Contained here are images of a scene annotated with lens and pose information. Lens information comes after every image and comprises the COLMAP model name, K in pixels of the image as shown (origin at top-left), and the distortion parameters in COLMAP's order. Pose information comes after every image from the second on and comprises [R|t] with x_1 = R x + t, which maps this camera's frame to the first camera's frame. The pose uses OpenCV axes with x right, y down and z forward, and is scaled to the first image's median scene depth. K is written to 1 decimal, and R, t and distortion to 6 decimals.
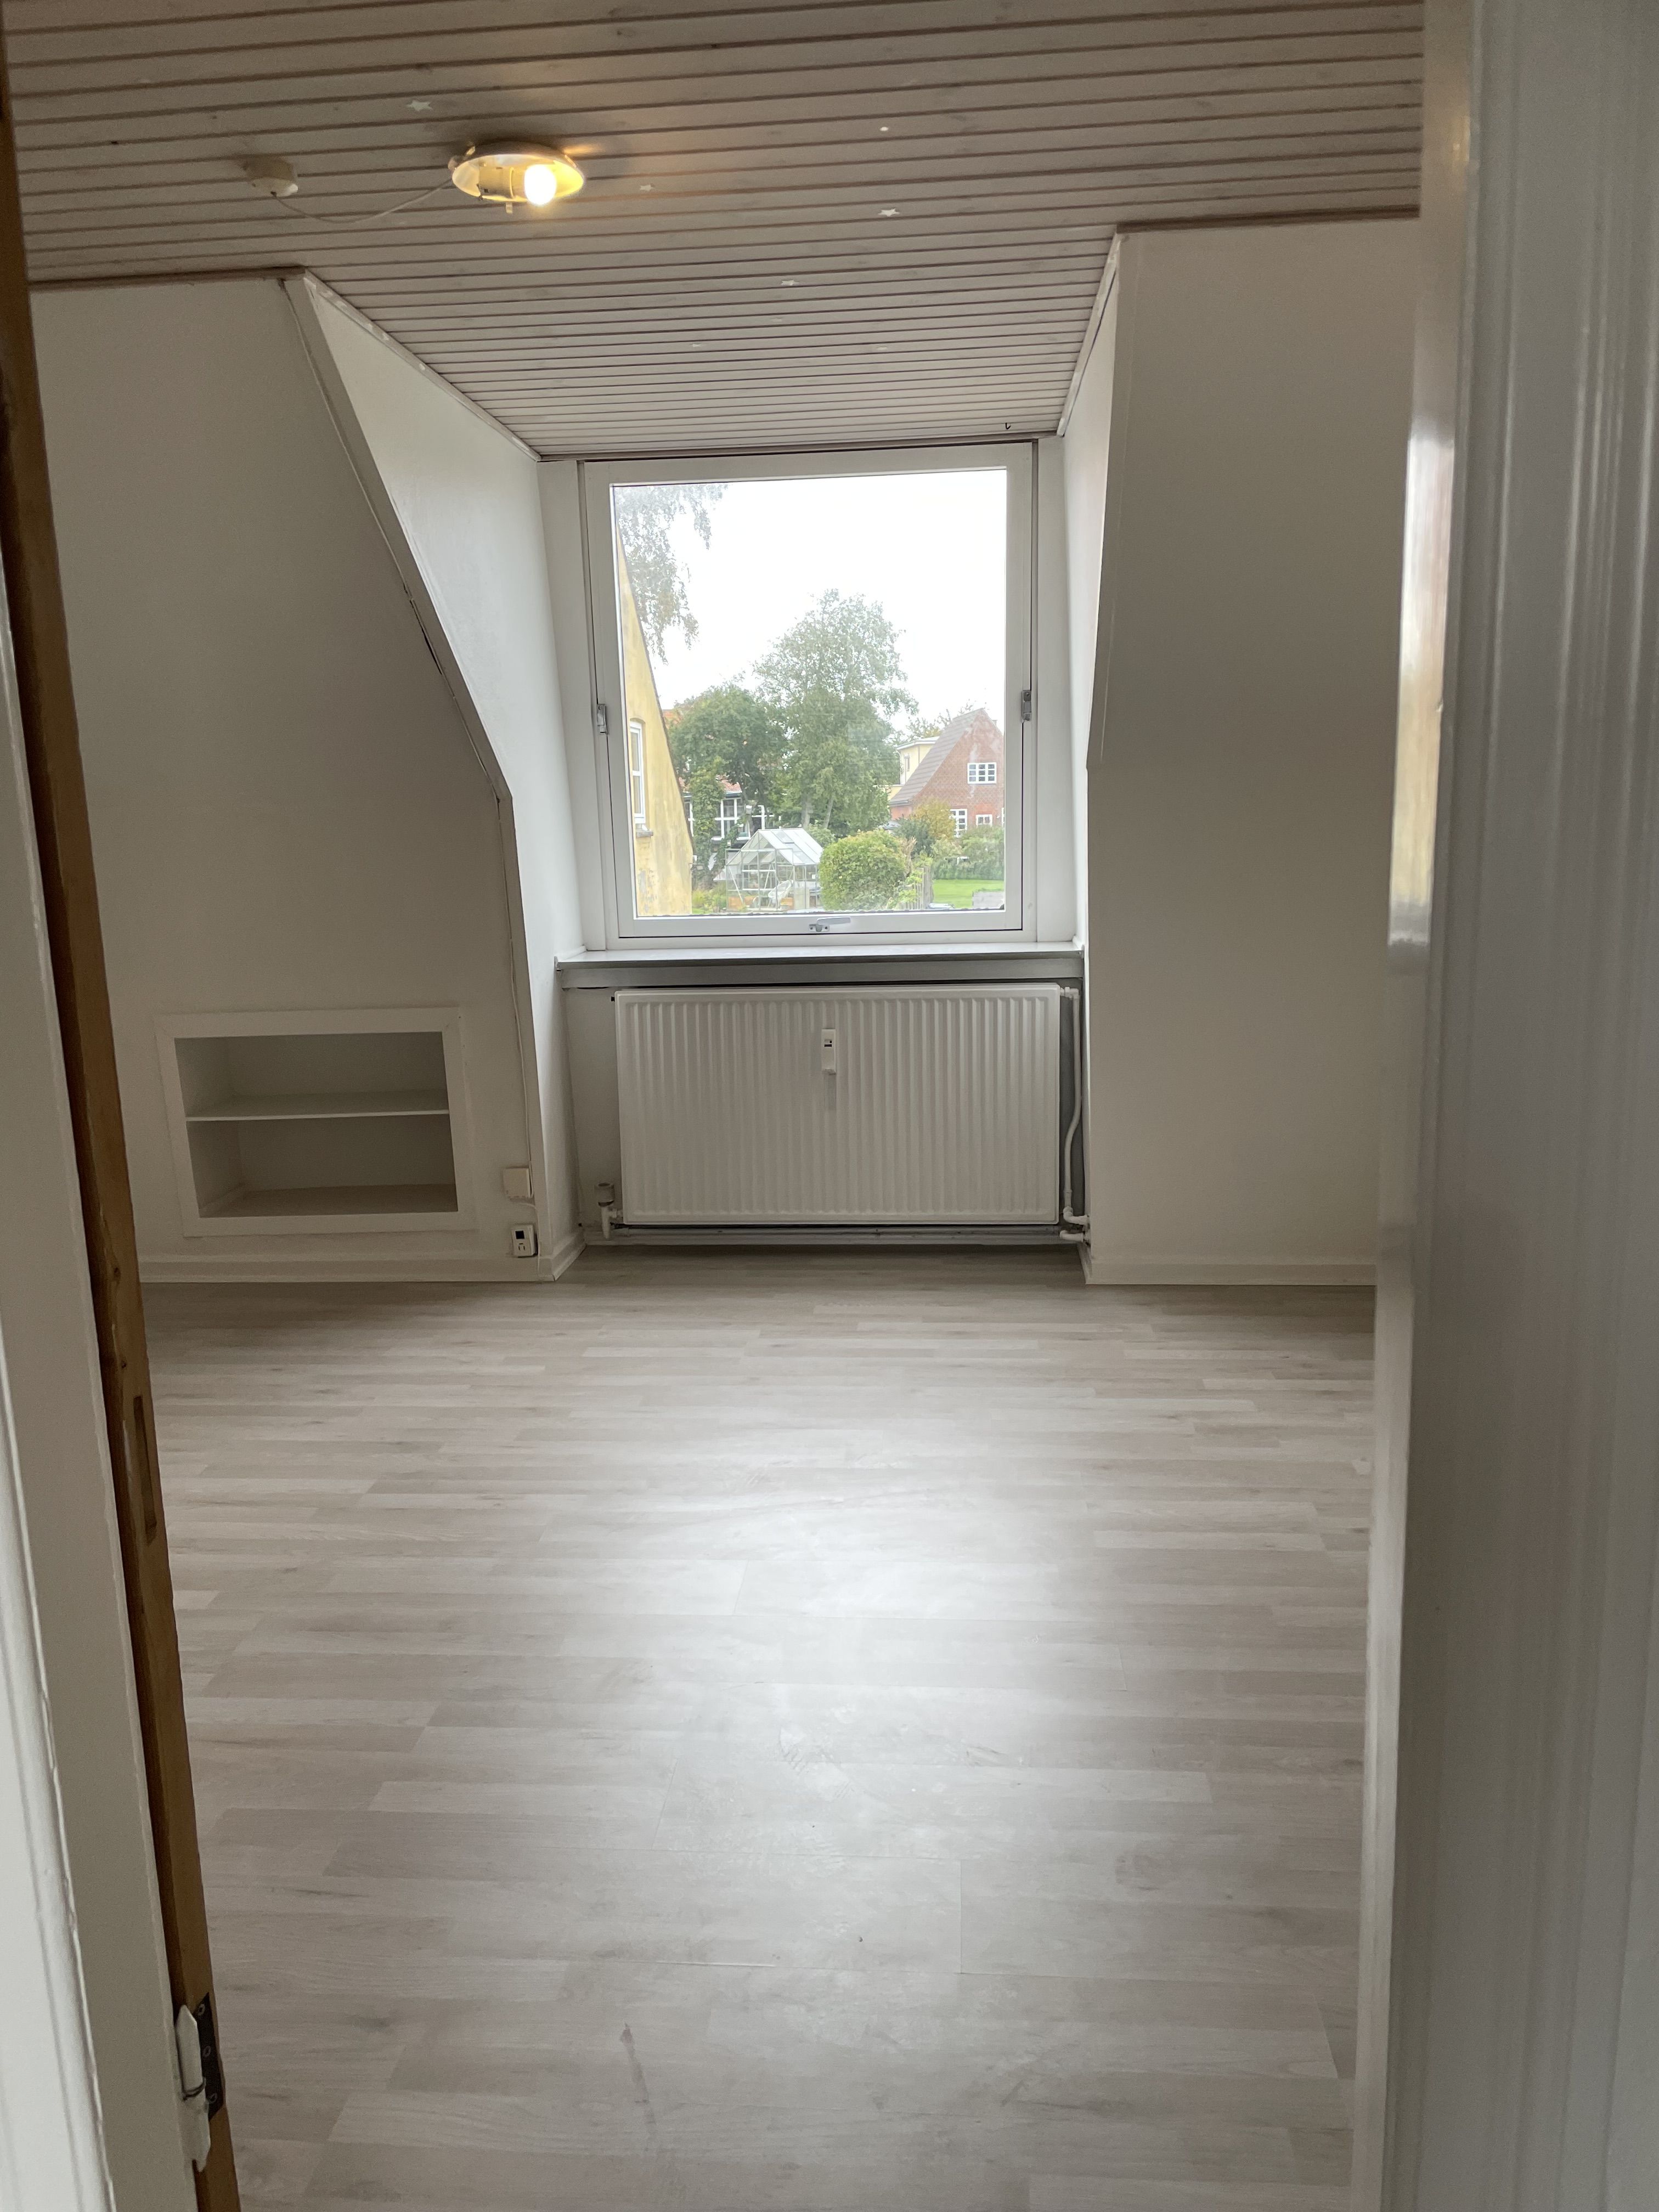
lens RADIAL K [[1617.4, 0, 829.5], [0, 1617.4, 1106.0], [0, 0, 1]] dist [0.064255, -0.120102]
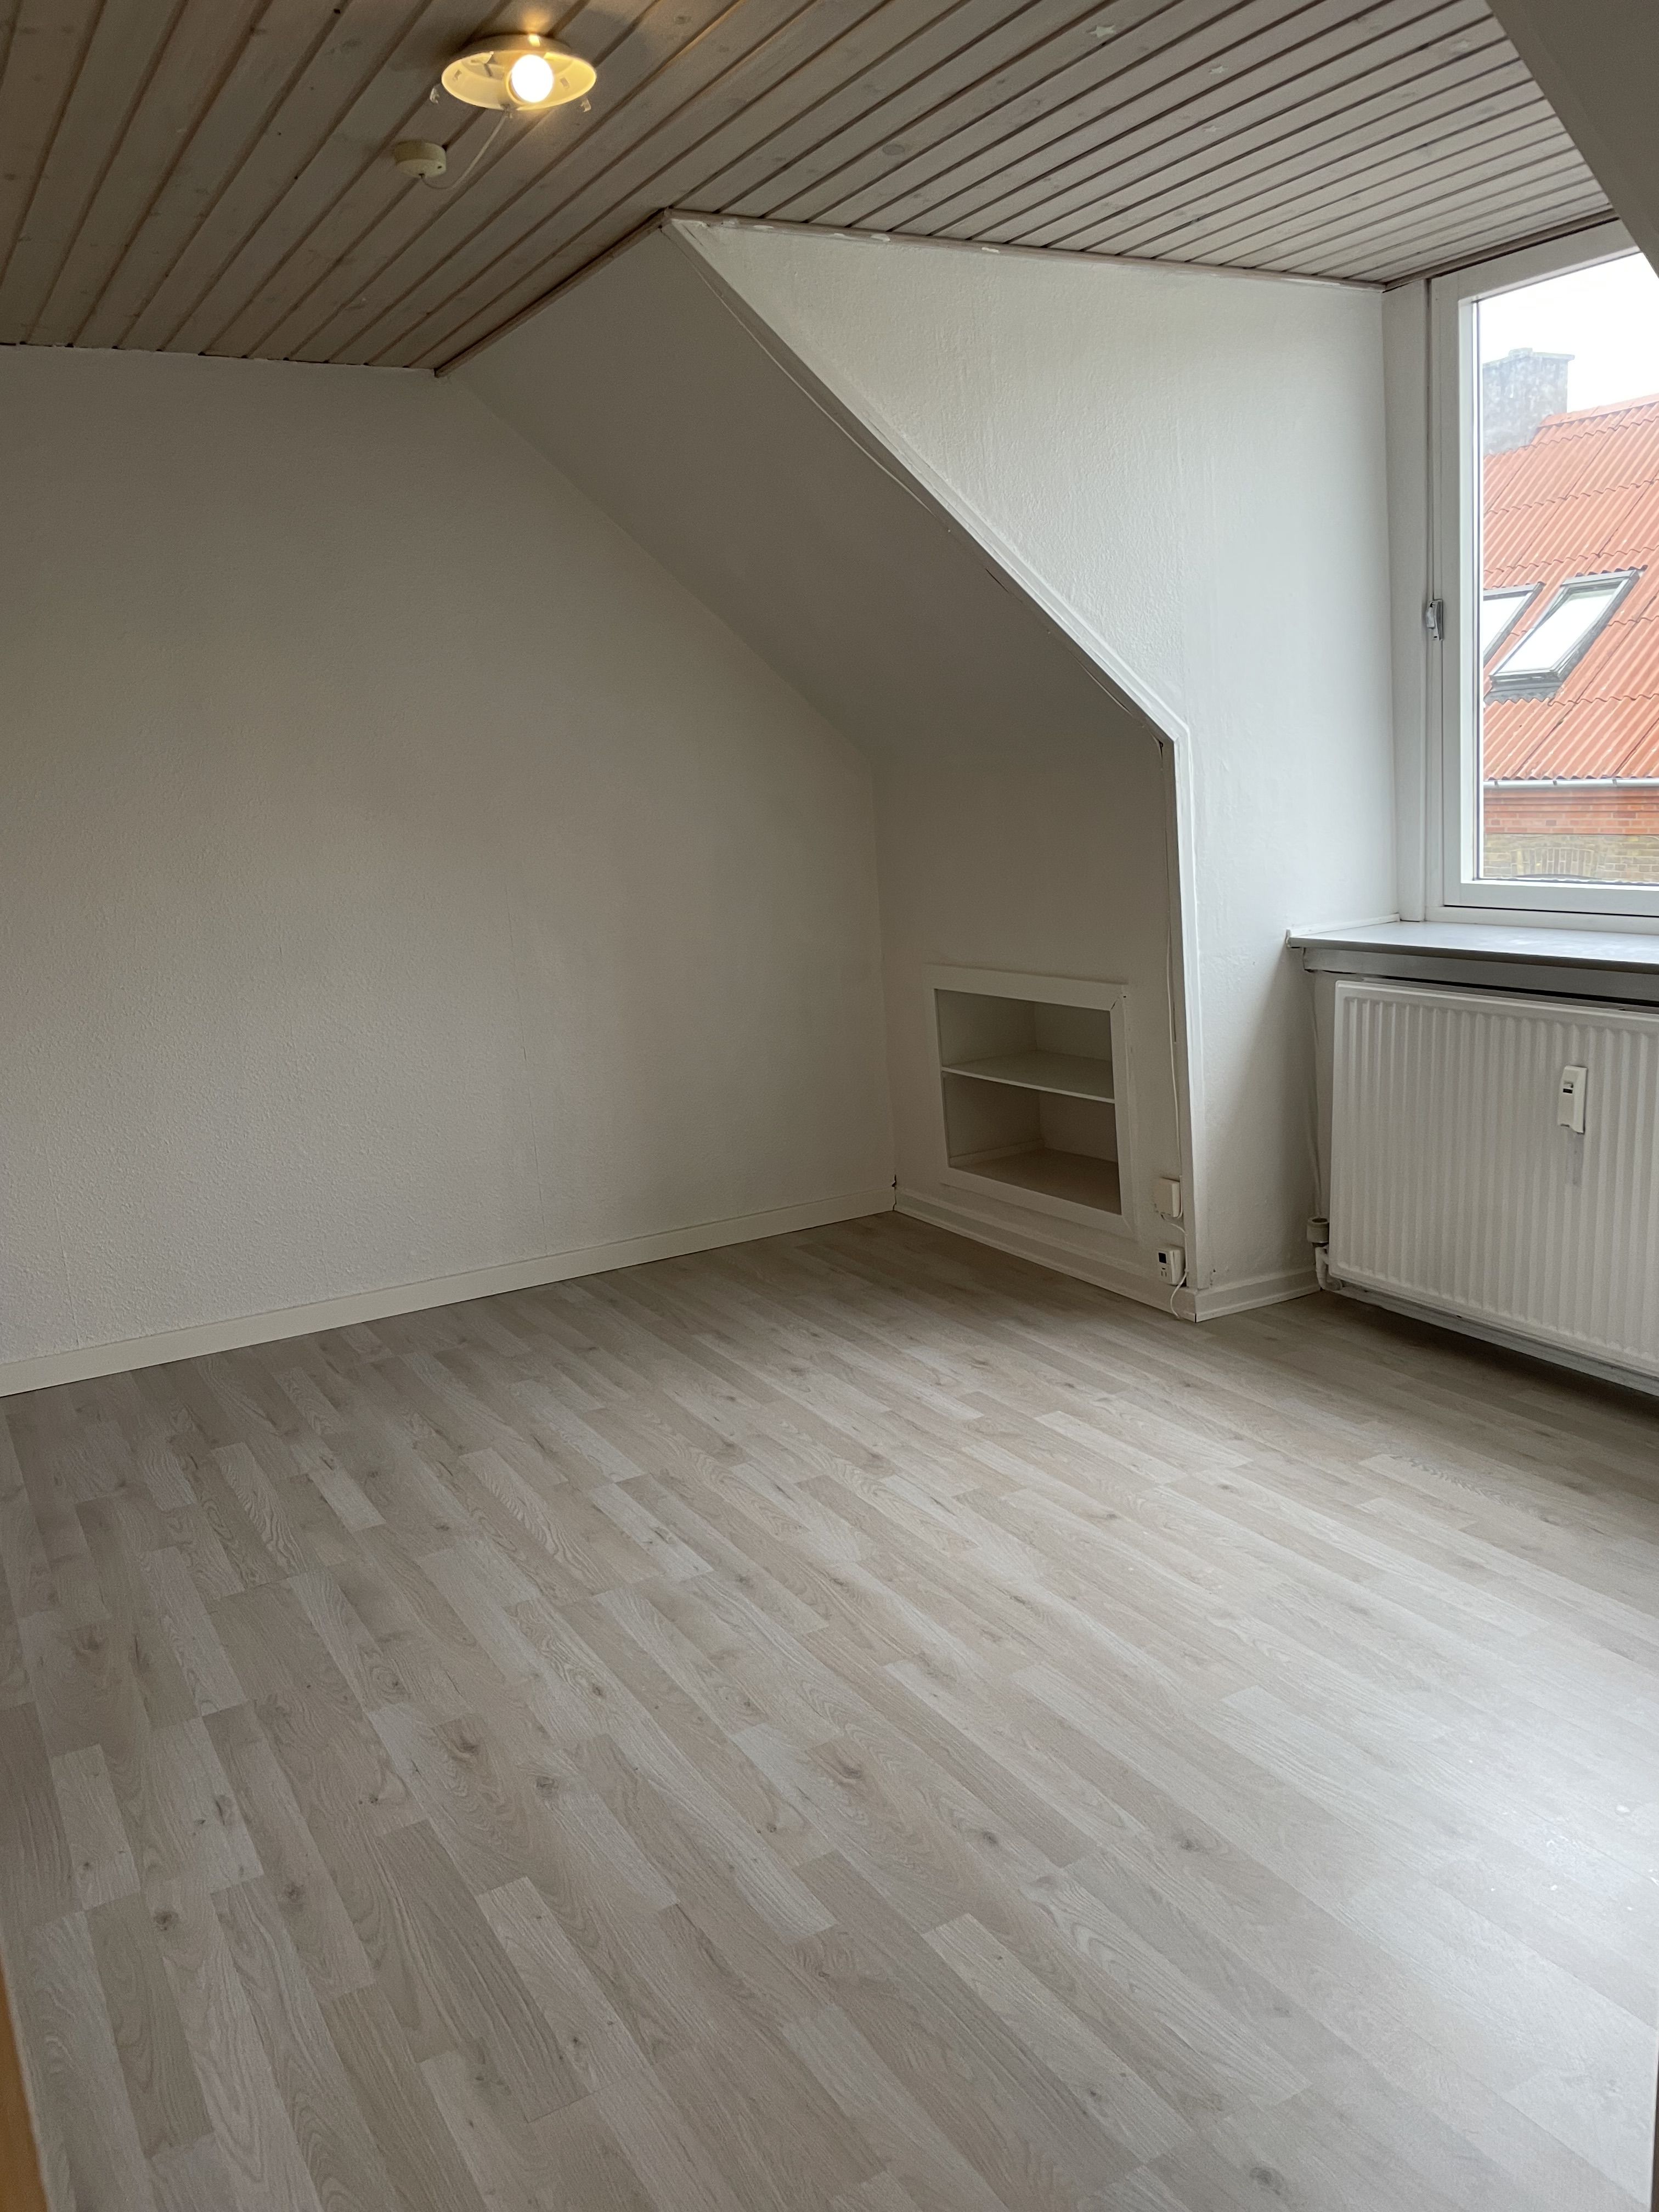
lens RADIAL K [[1617.4, 0, 829.5], [0, 1617.4, 1106.0], [0, 0, 1]] dist [0.064255, -0.120102]
pose [[0.591306, 0.156559, -0.791104, 0.364910], [-0.108665, 0.987497, 0.114204, -0.076958], [0.799092, 0.018436, 0.600926, 0.352098]]
